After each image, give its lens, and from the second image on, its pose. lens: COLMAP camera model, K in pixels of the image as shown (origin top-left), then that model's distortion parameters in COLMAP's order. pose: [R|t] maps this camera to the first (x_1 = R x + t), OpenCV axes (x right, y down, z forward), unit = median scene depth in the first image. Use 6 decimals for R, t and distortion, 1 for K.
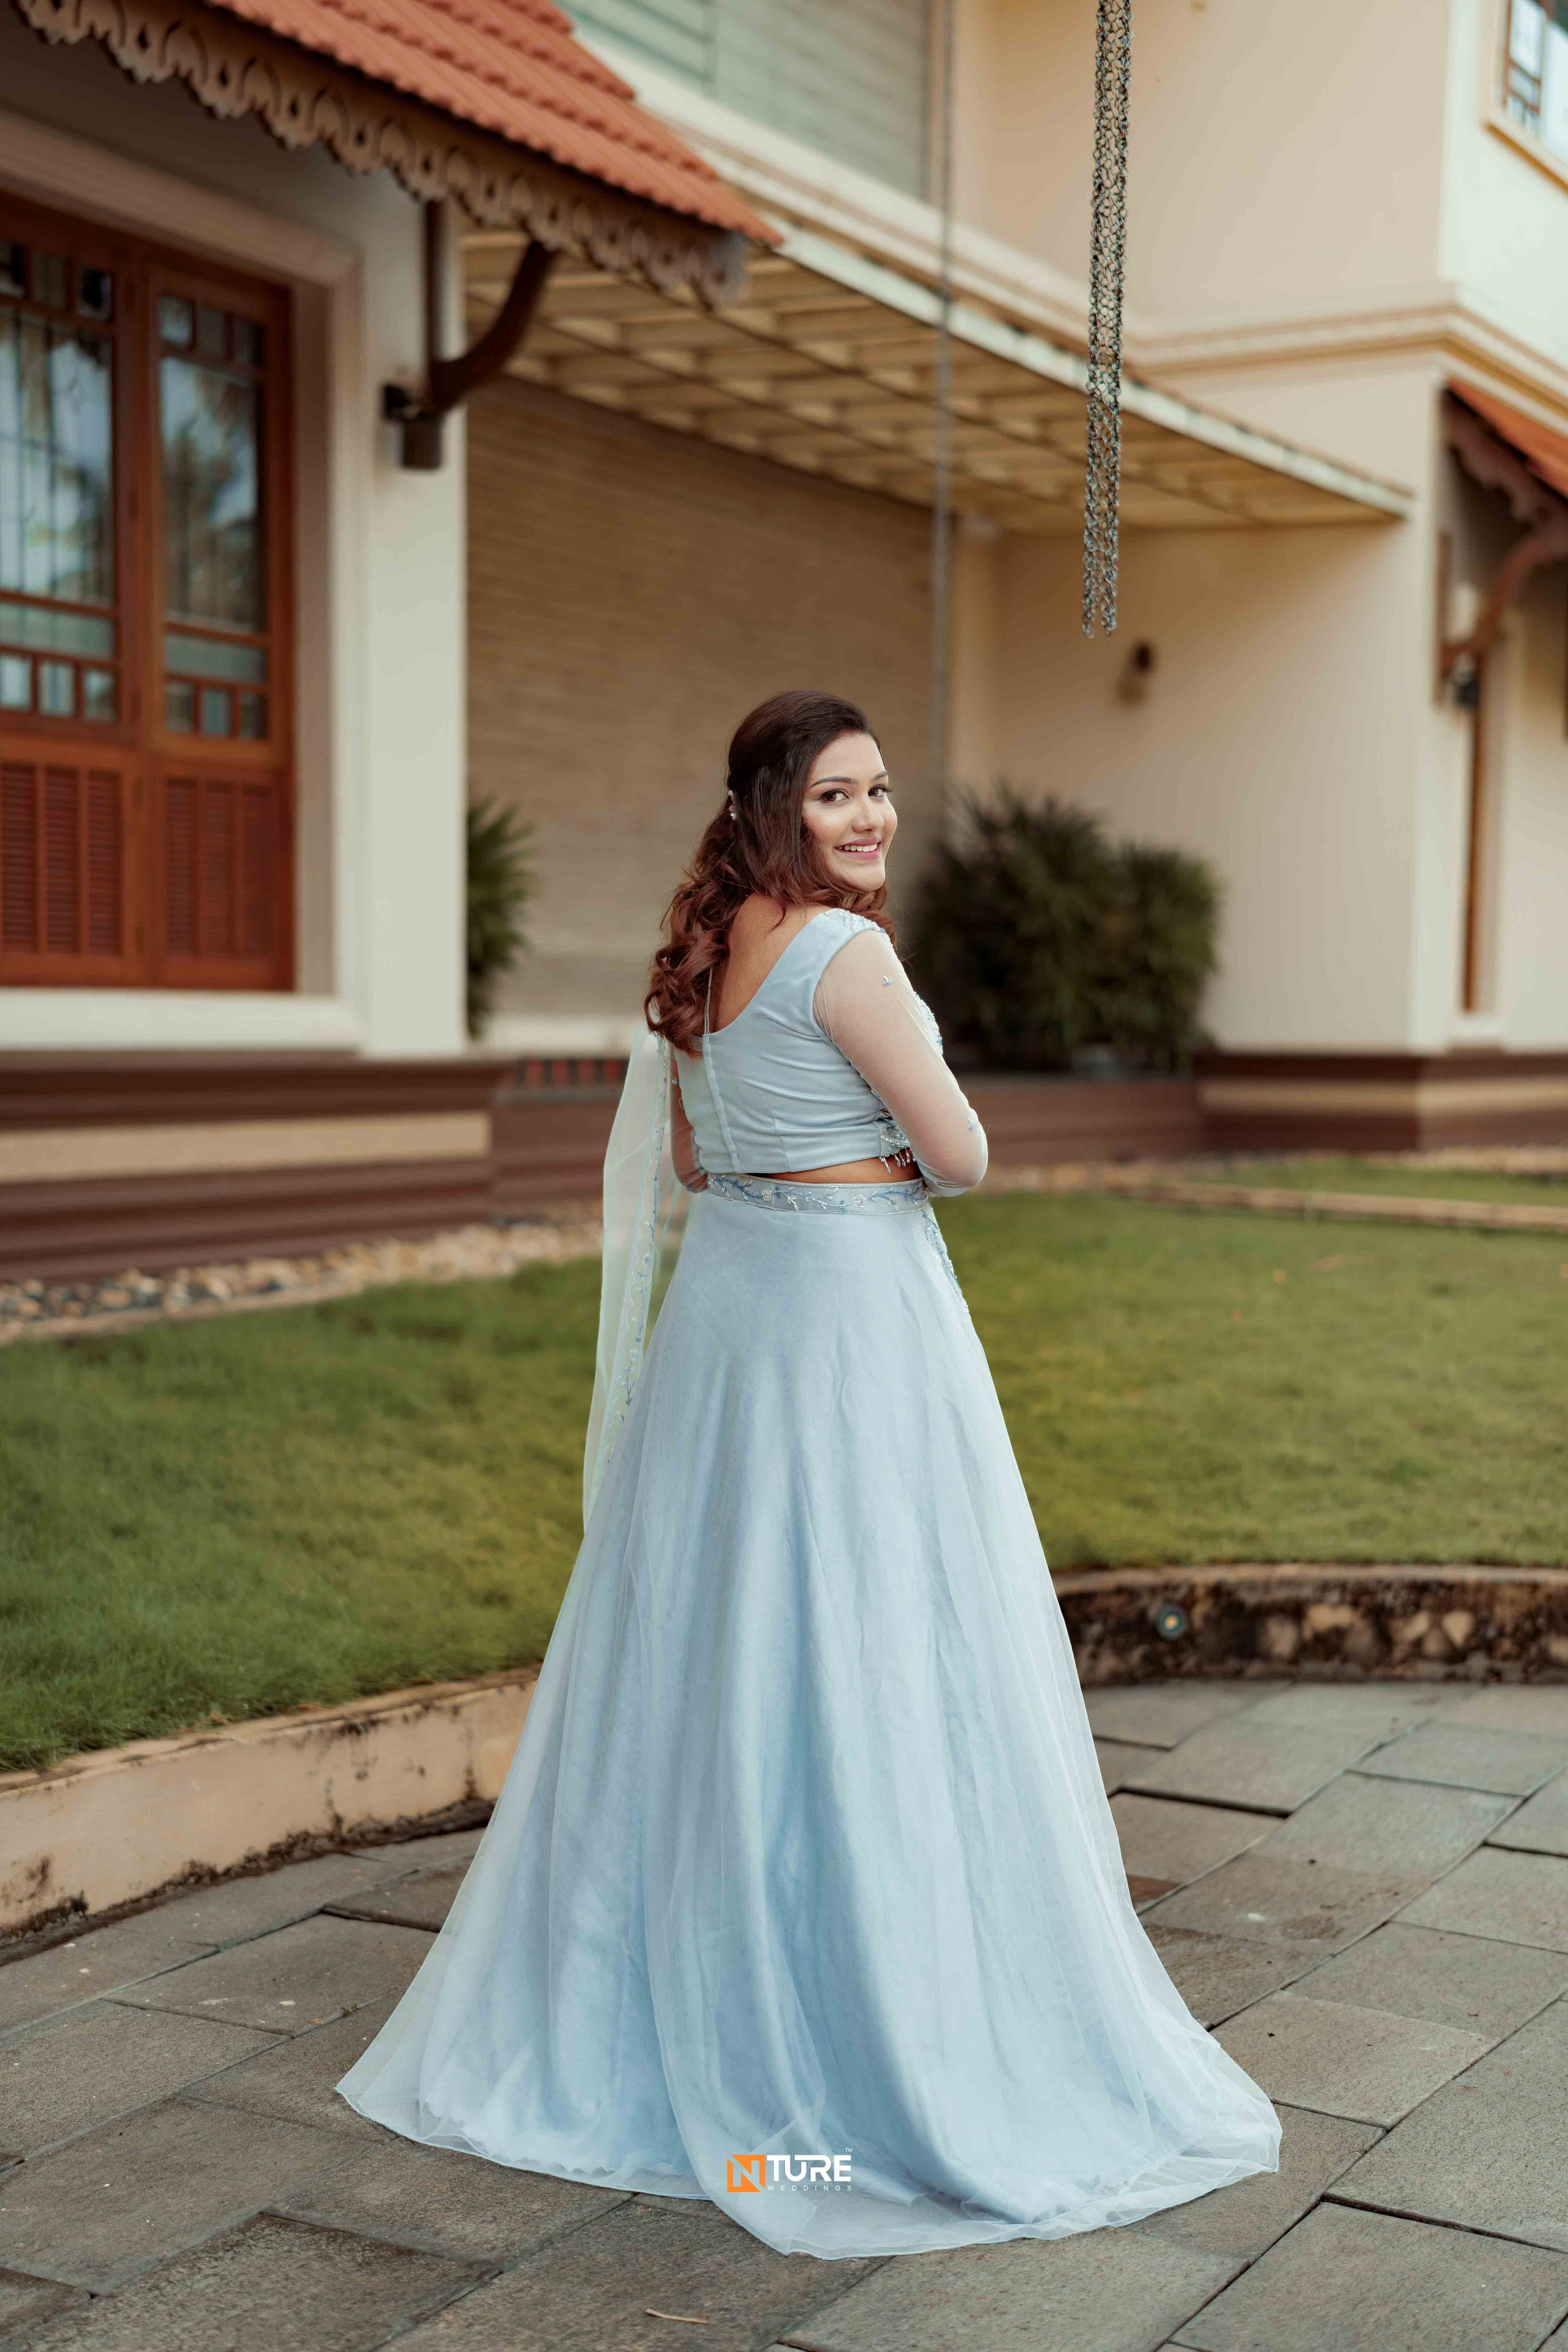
lens RADIAL K [[3293.1, 0, 784.0], [0, 3293.1, 1176.0], [0, 0, 1]] dist [0.187552, 0.017827]
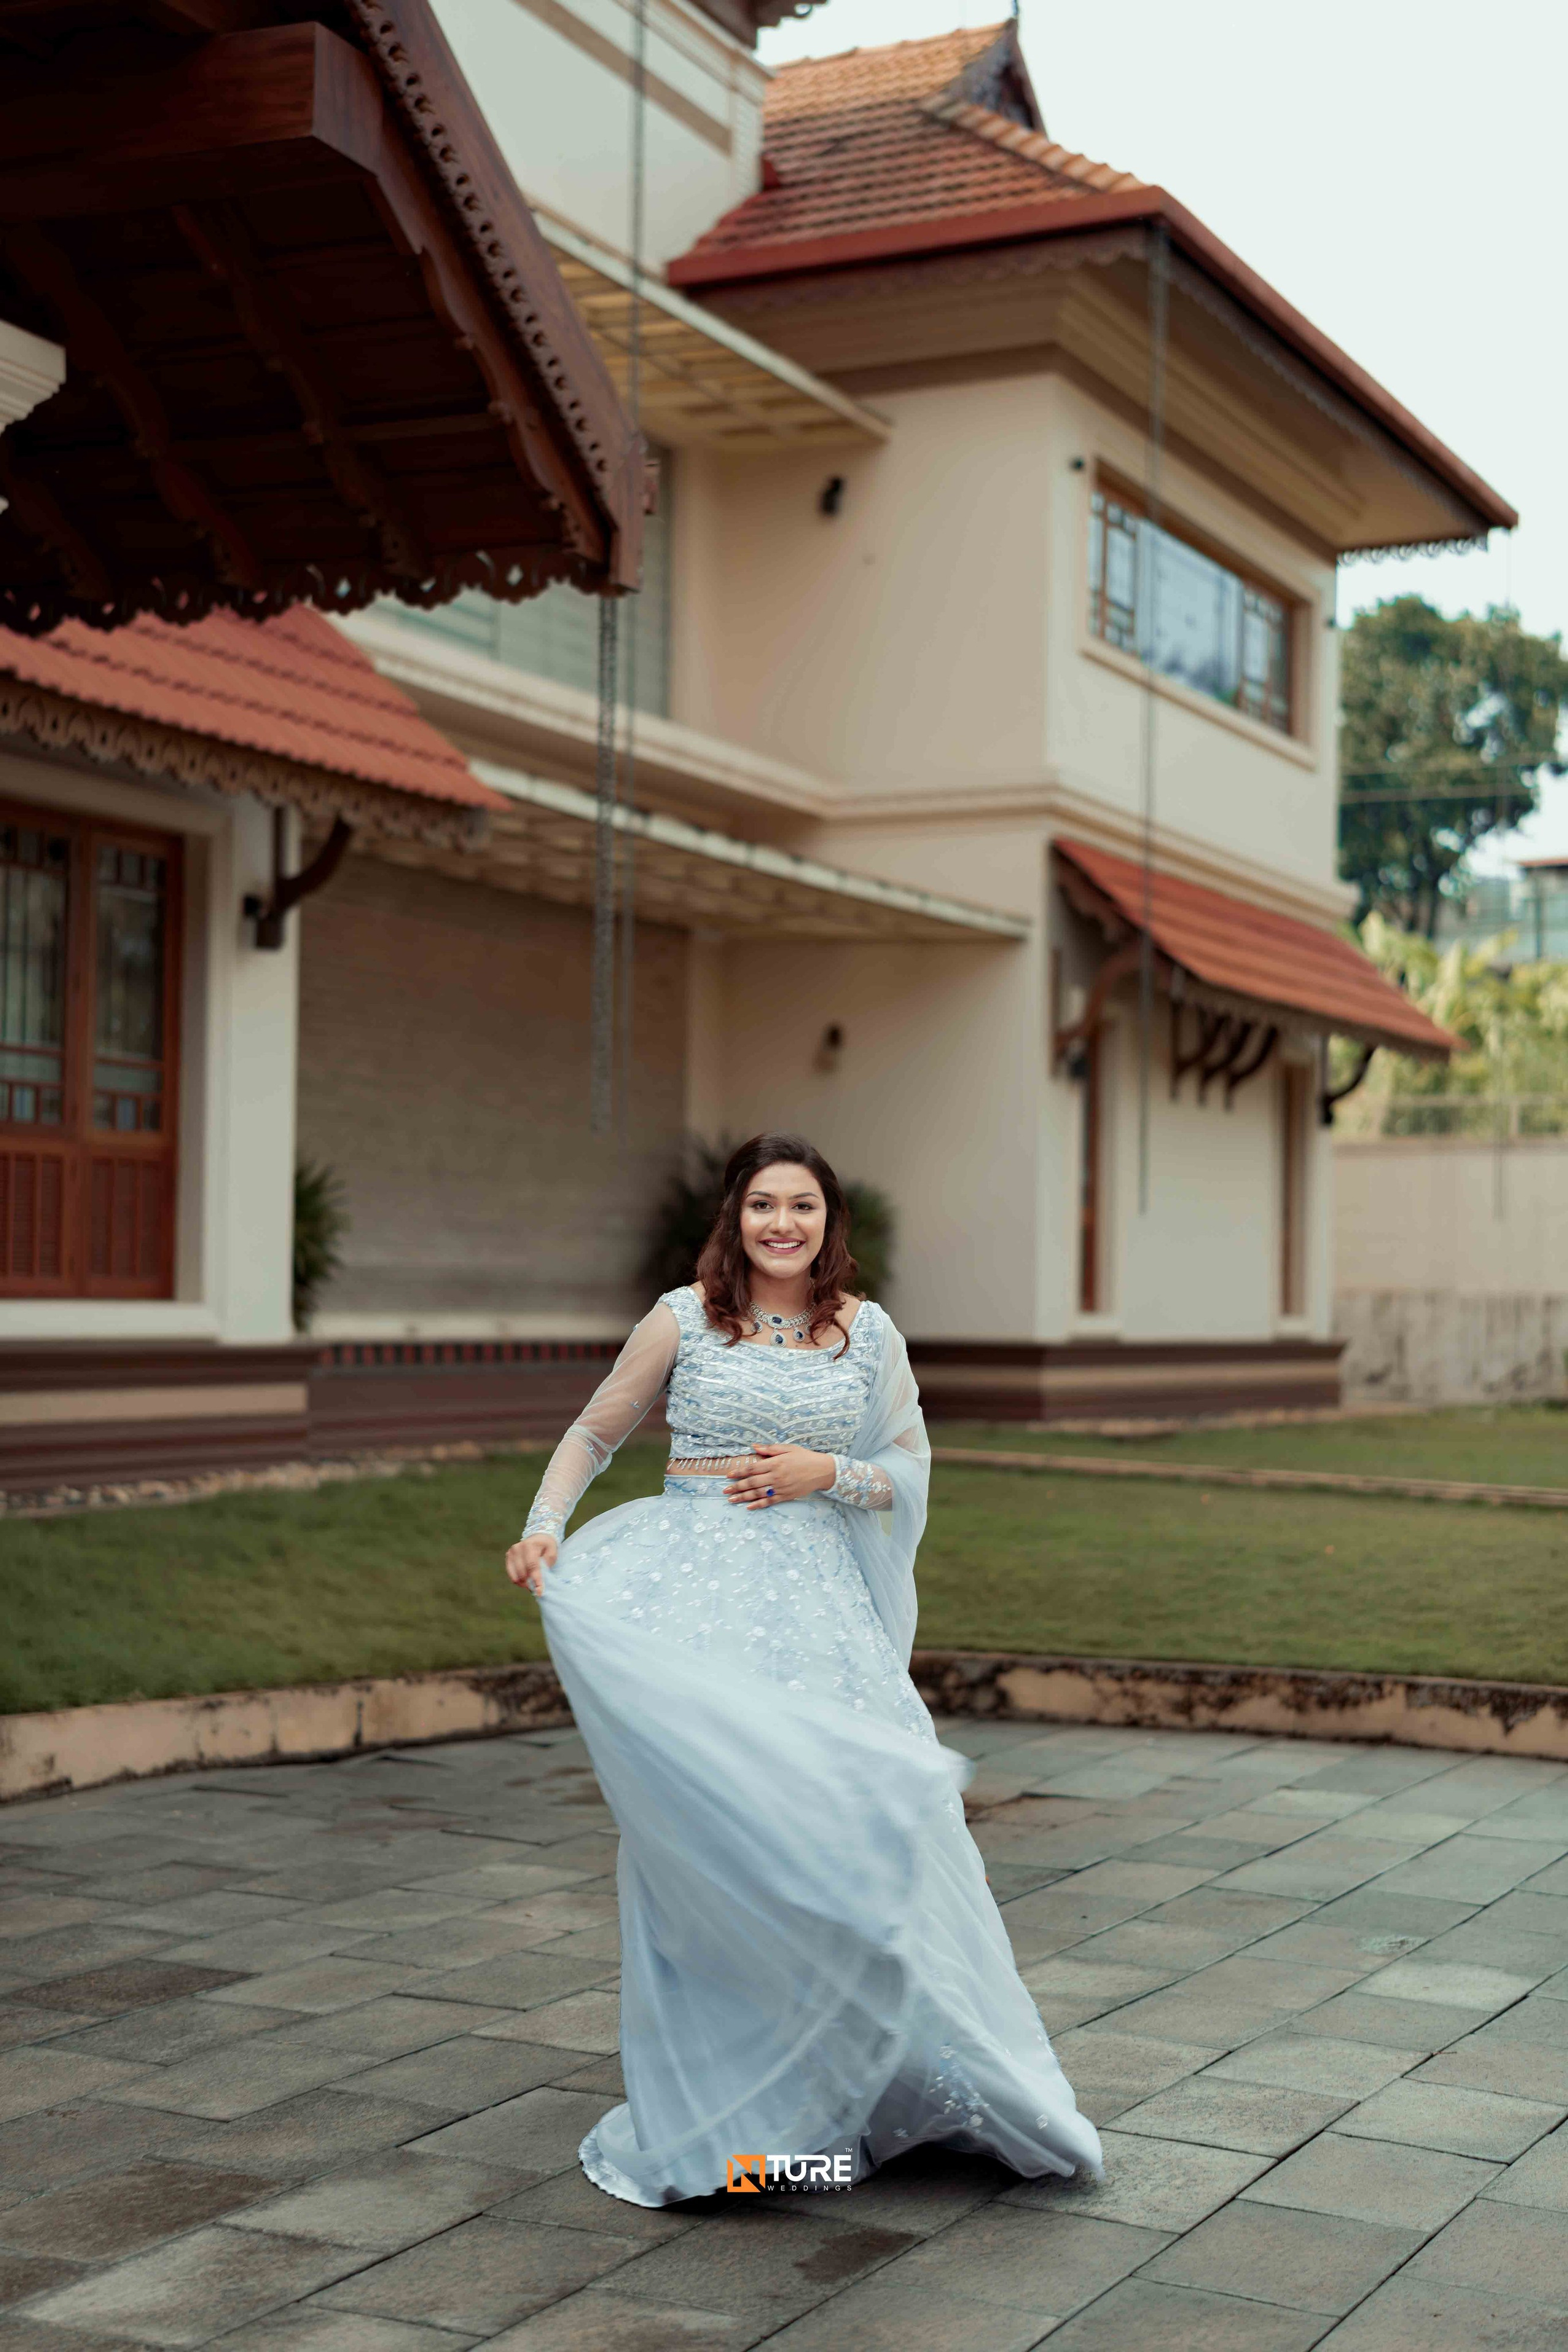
lens RADIAL K [[3293.1, 0, 784.0], [0, 3293.1, 1176.0], [0, 0, 1]] dist [0.187552, 0.017827]
pose [[0.999008, 0.007112, 0.043970, 0.061208], [-0.003268, 0.996213, -0.086888, 0.017652], [-0.044421, 0.086659, 0.995247, -0.511432]]
